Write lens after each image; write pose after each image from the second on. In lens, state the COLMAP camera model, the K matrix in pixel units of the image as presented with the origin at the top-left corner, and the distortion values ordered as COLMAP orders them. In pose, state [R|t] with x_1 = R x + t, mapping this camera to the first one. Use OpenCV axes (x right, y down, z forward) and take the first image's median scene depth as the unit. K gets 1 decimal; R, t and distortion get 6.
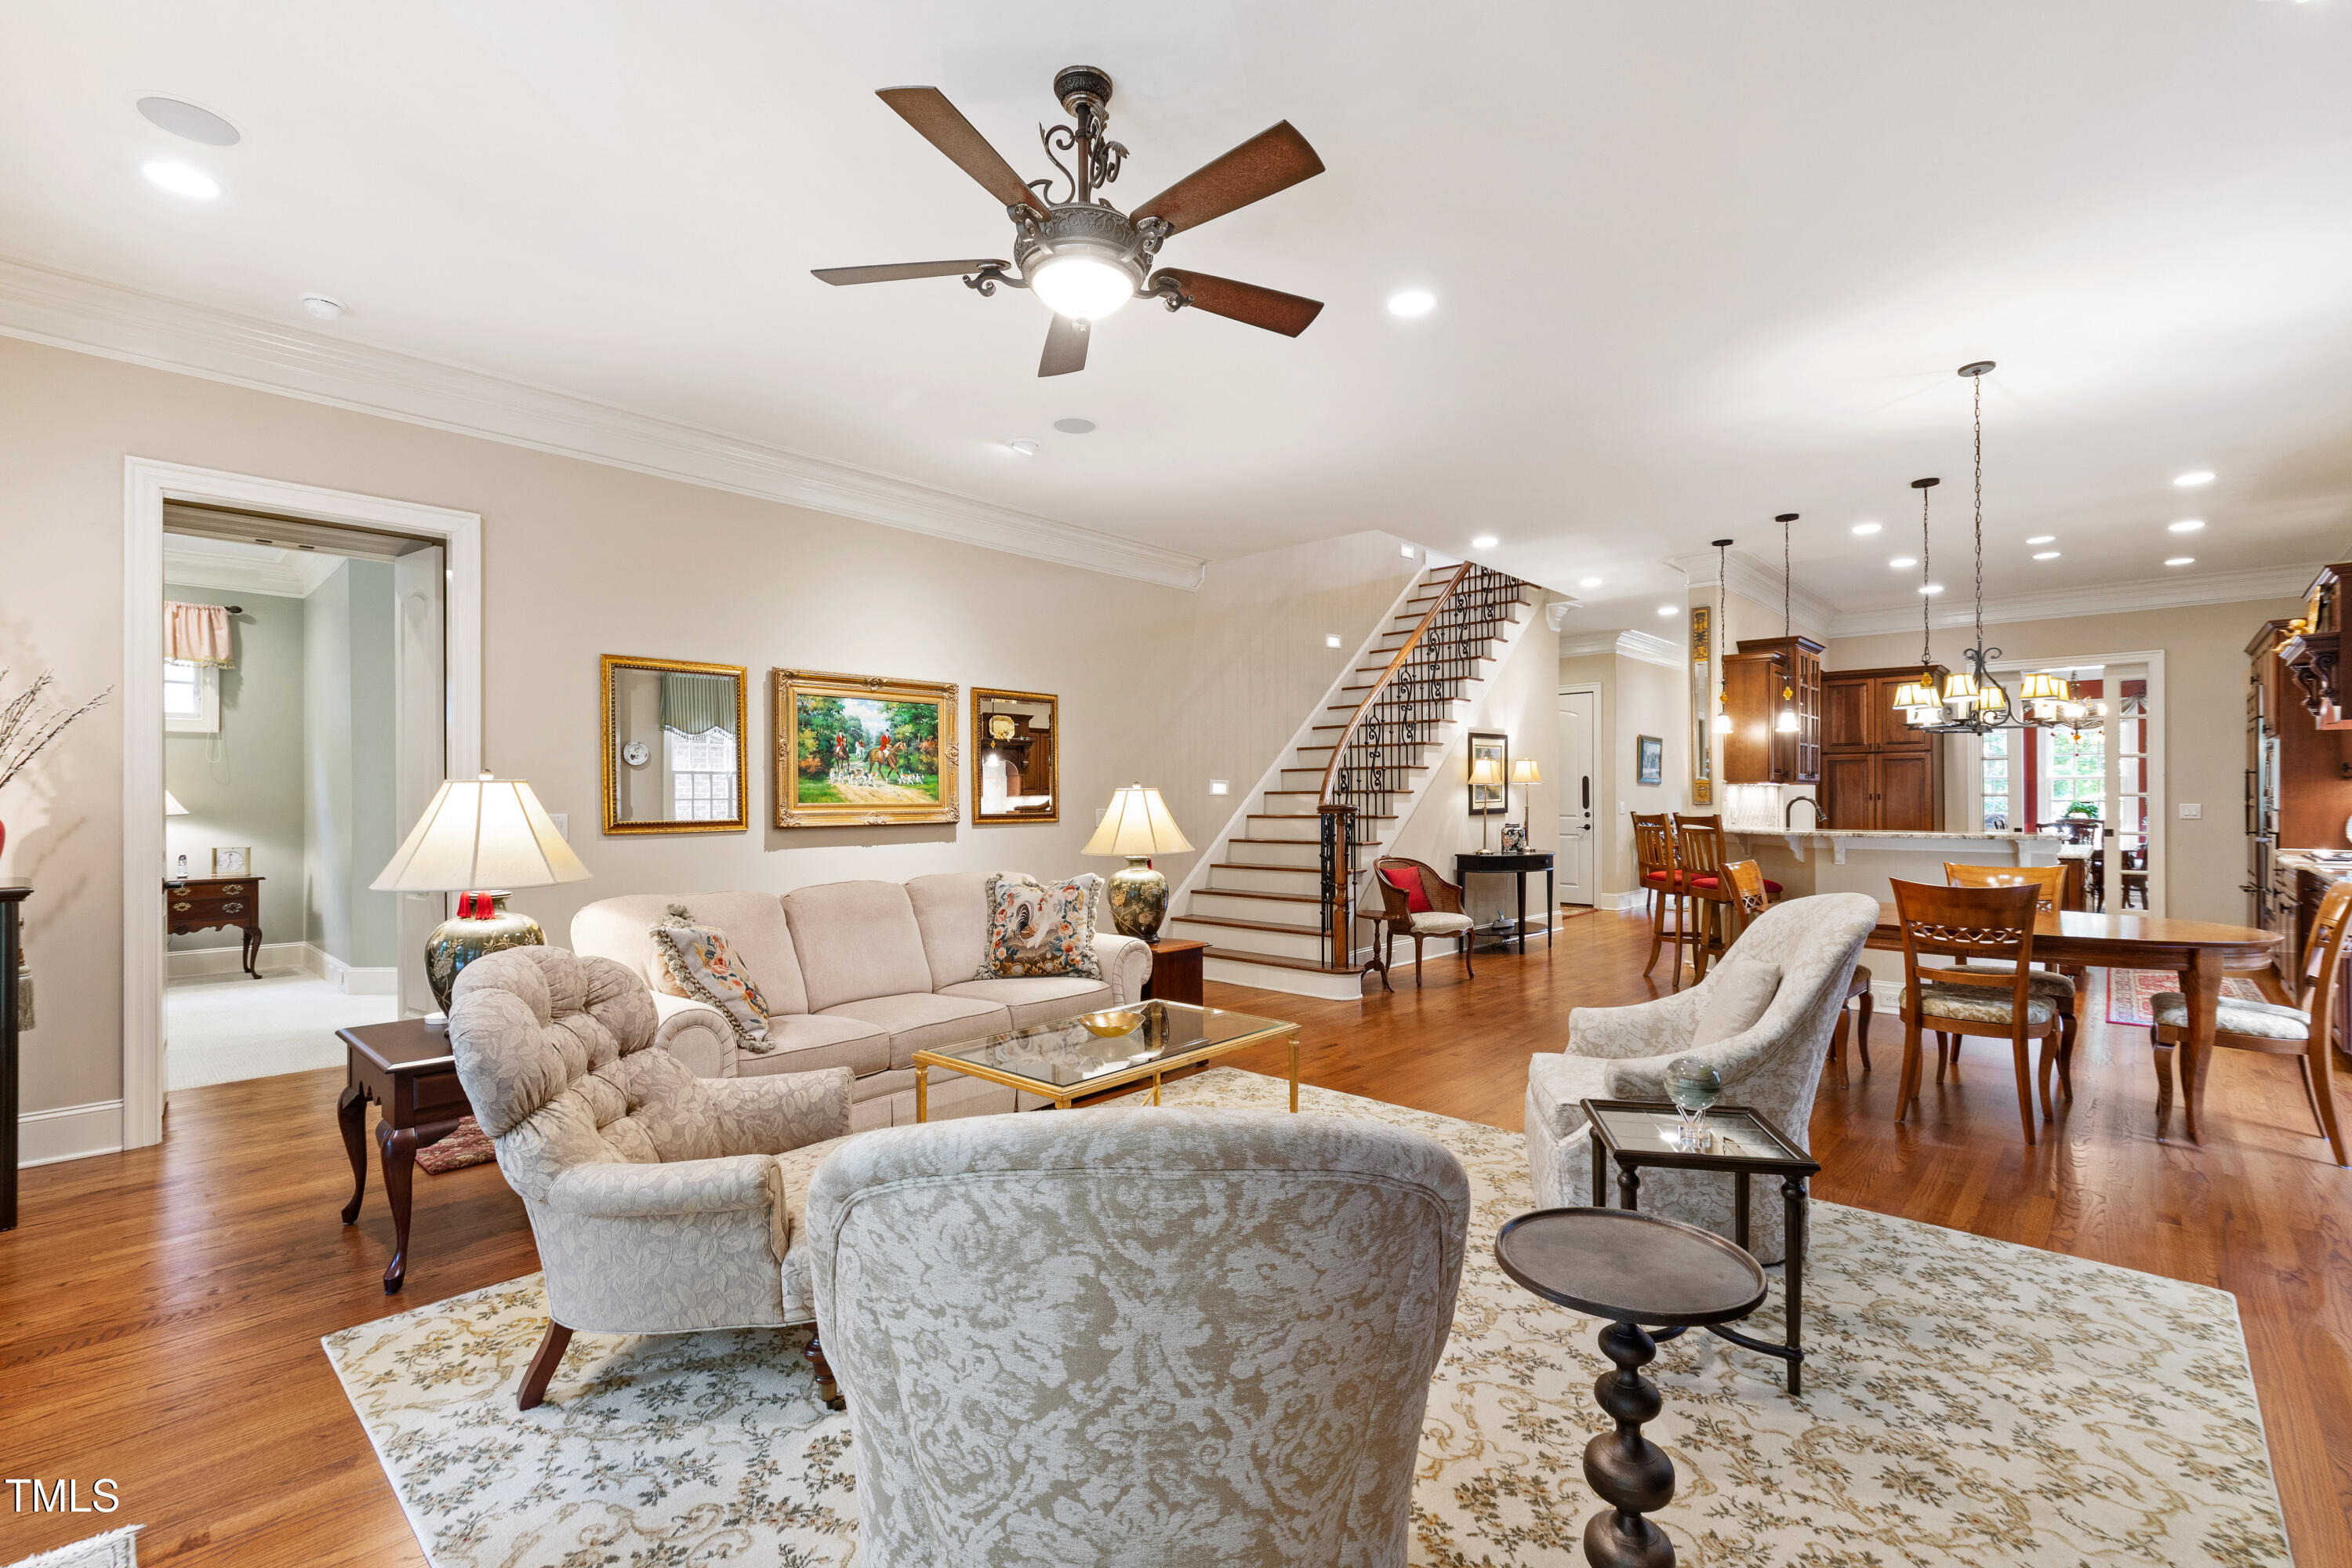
lens RADIAL K [[1048.6, 0, 1176.4], [0, 1048.6, 805.3], [0, 0, 1]] dist [-0.003008, -0.005270]
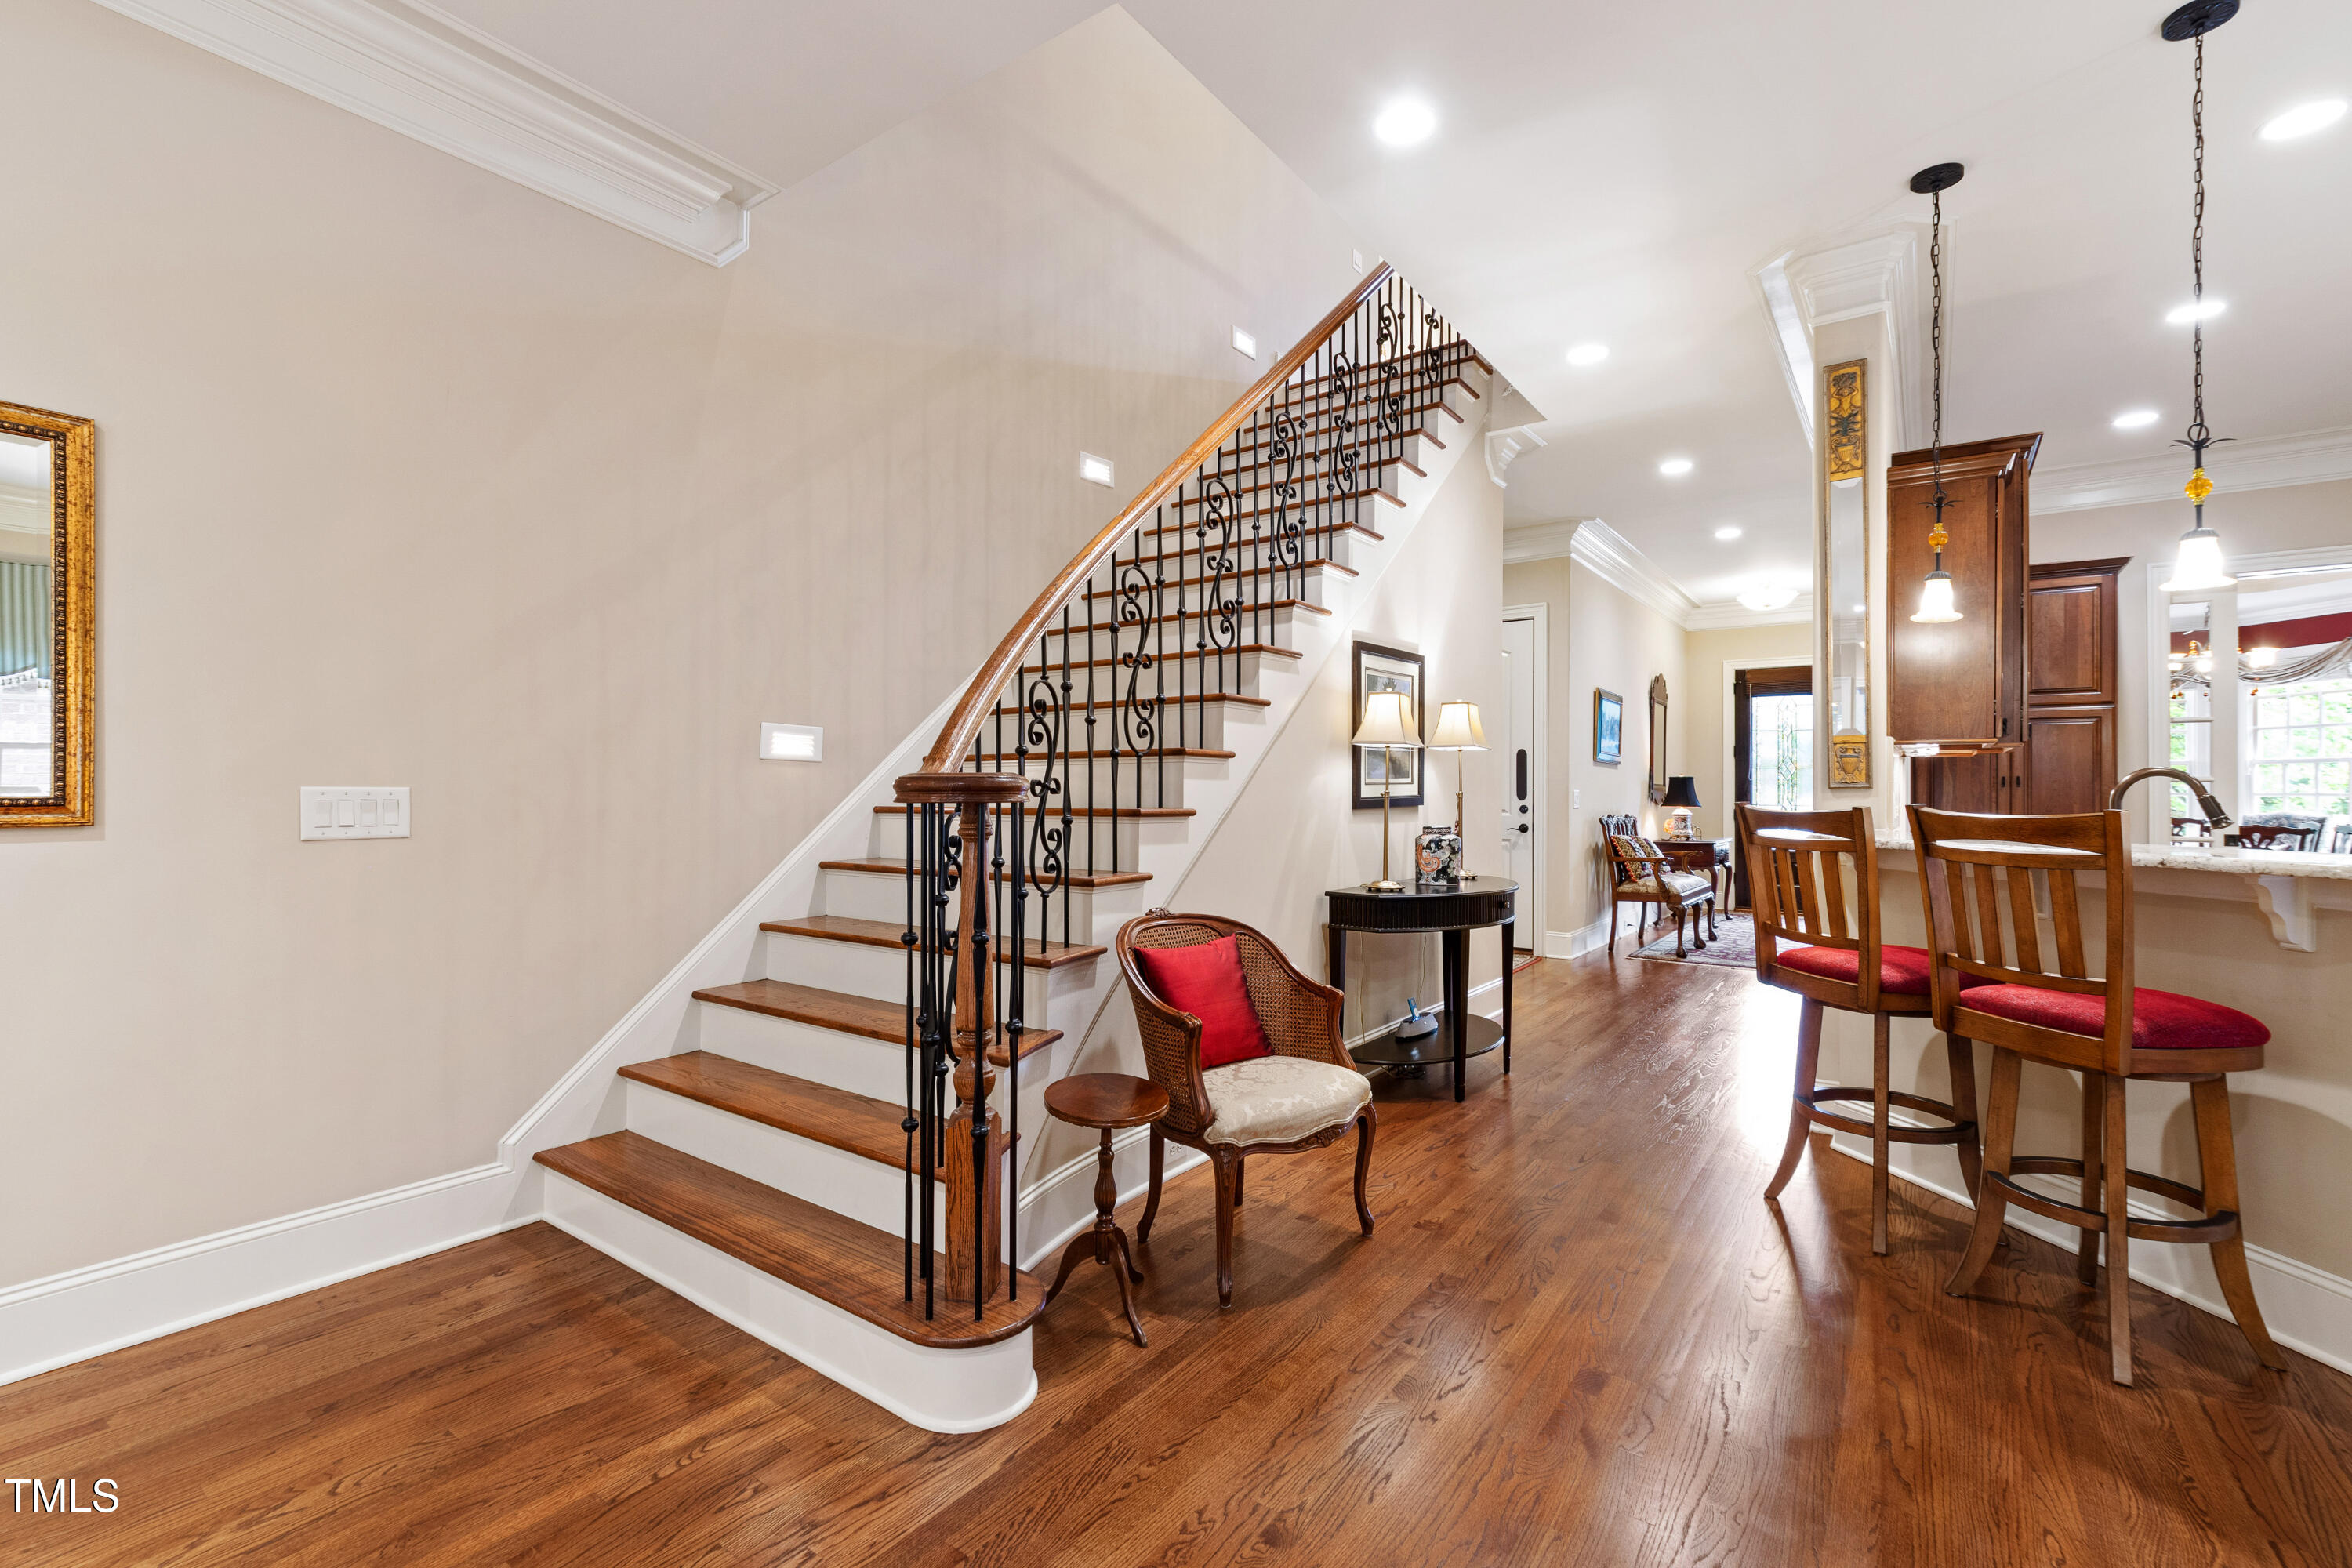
lens RADIAL K [[1048.6, 0, 1183.1], [0, 1048.6, 785.9], [0, 0, 1]] dist [-0.003008, -0.005270]
pose [[0.991494, 0.007624, 0.129929, 0.146528], [-0.006239, 0.999919, -0.011063, 0.004506], [-0.130002, 0.010158, 0.991462, 0.561391]]
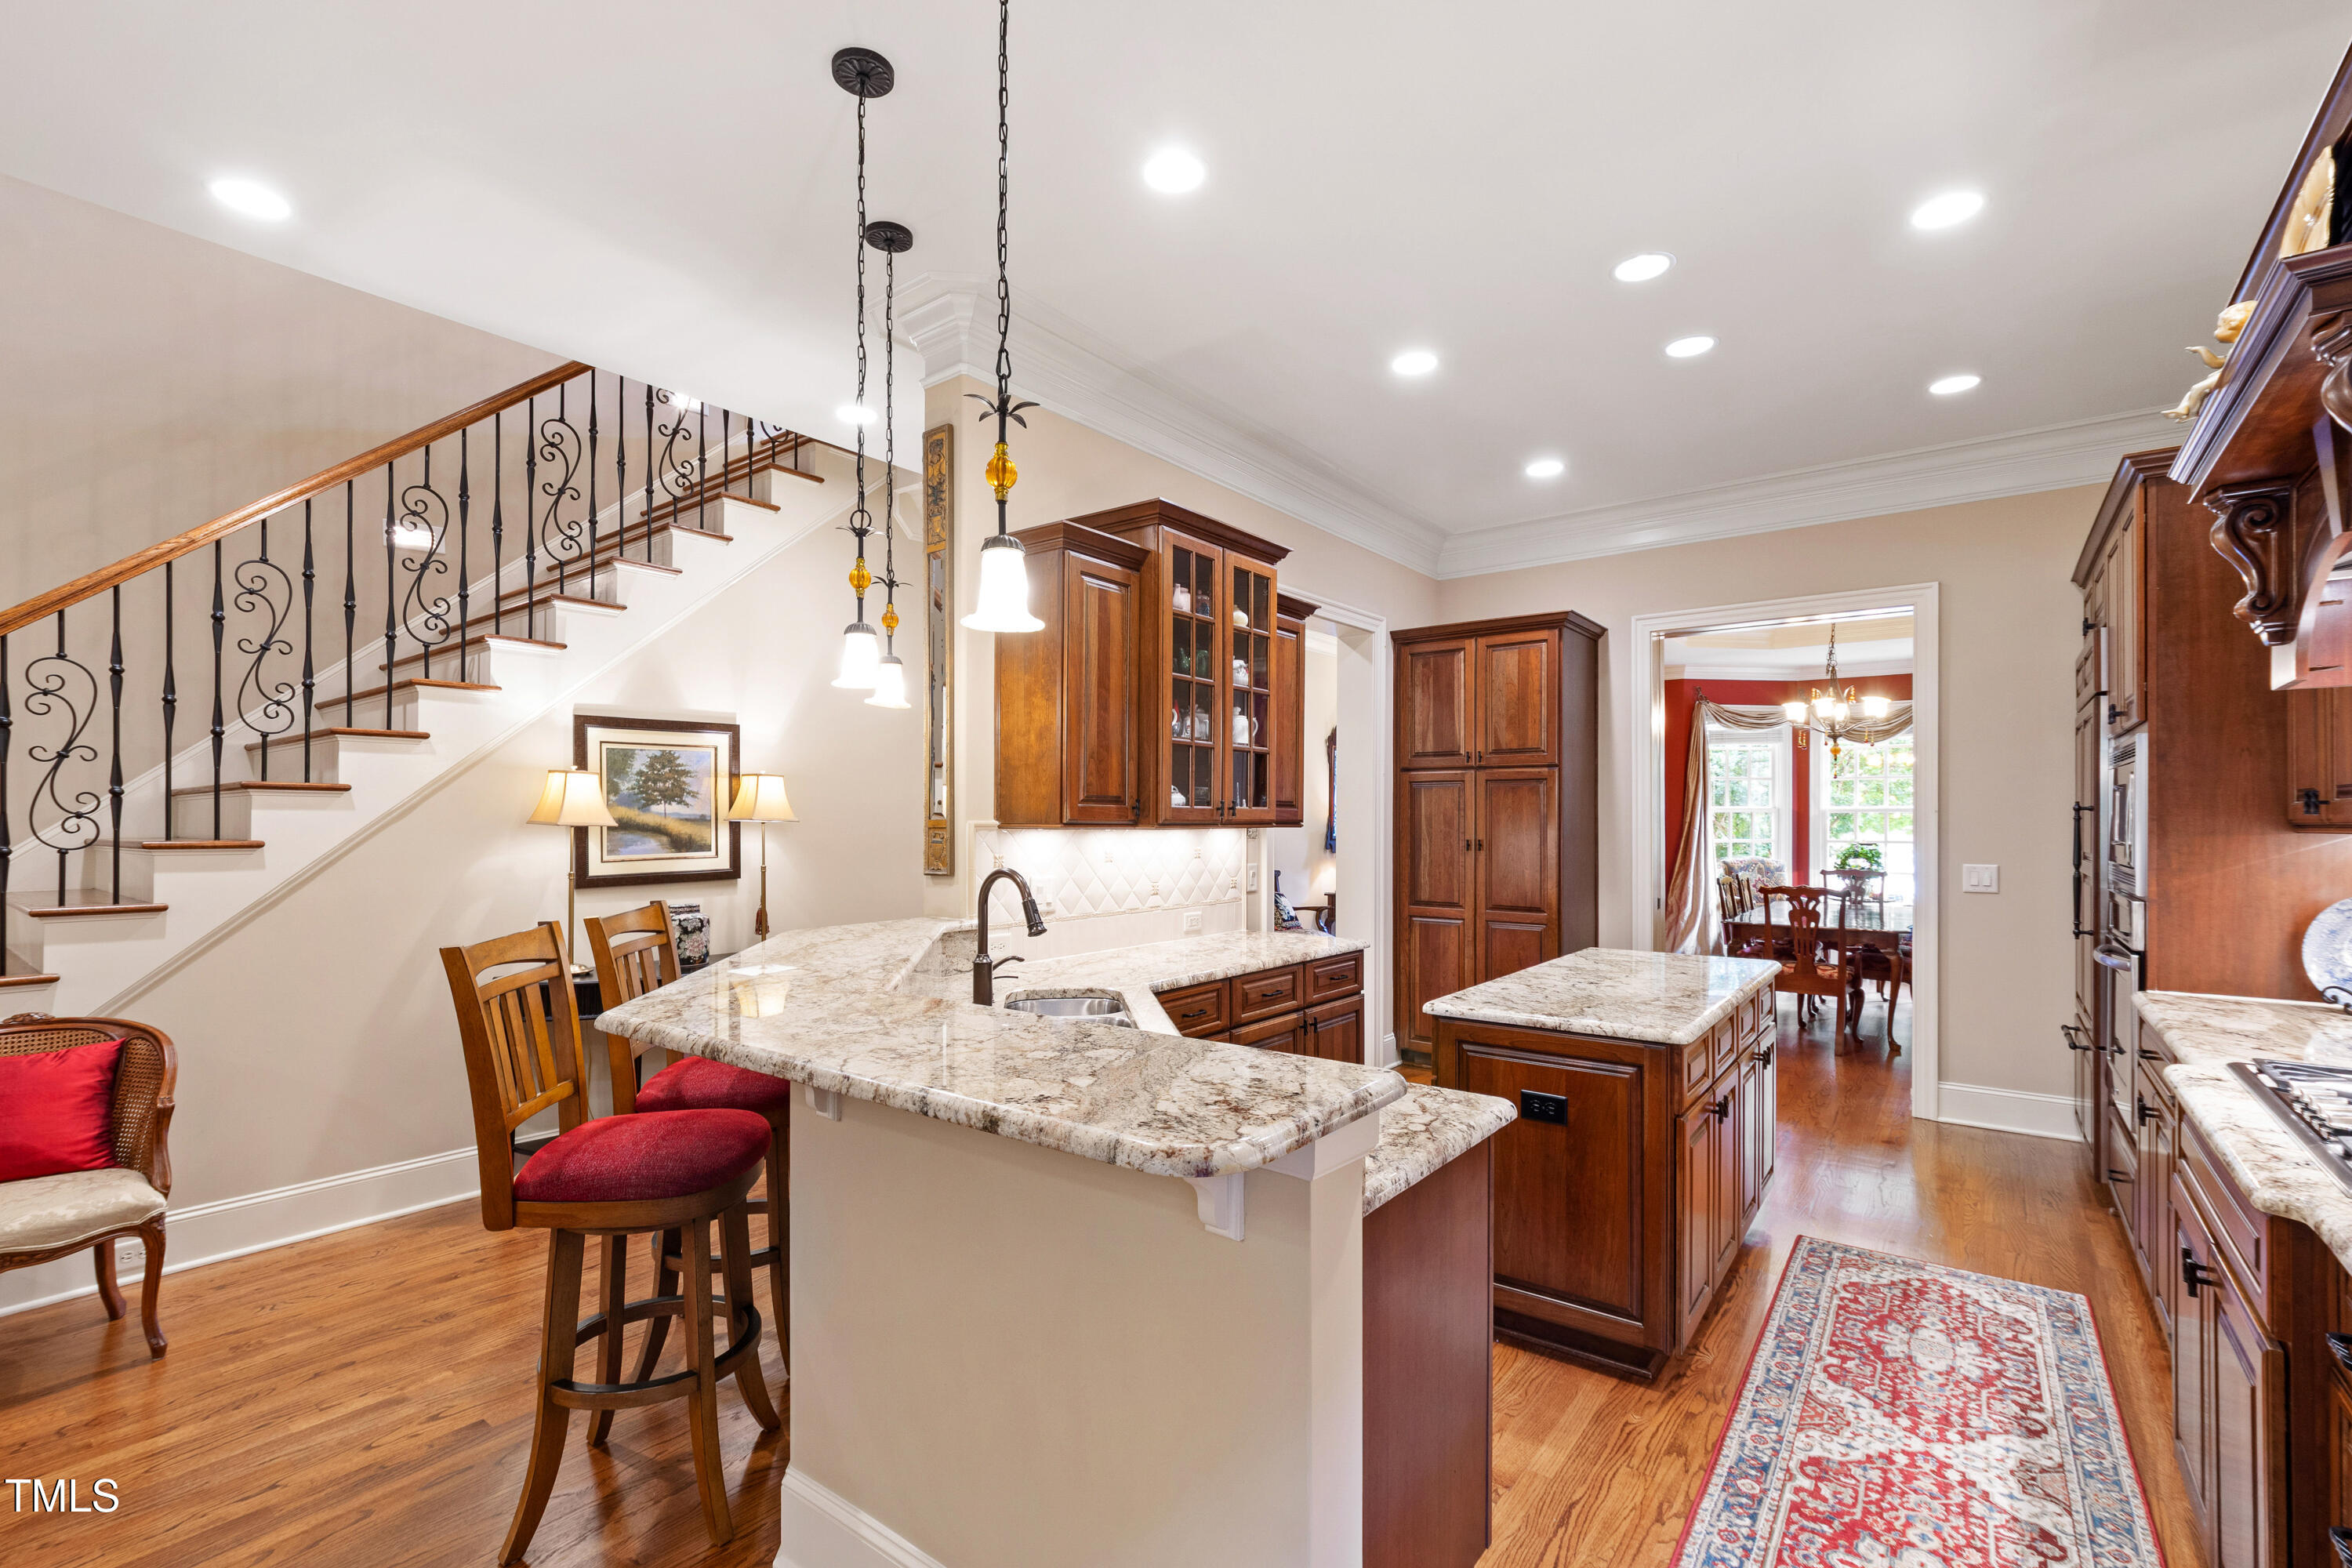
lens RADIAL K [[1048.6, 0, 1198.6], [0, 1048.6, 831.0], [0, 0, 1]] dist [-0.003008, -0.005270]
pose [[0.994603, 0.003346, 0.103699, 0.543127], [-0.003723, 0.999987, 0.003436, -0.020453], [-0.103686, -0.003804, 0.994603, 0.529393]]
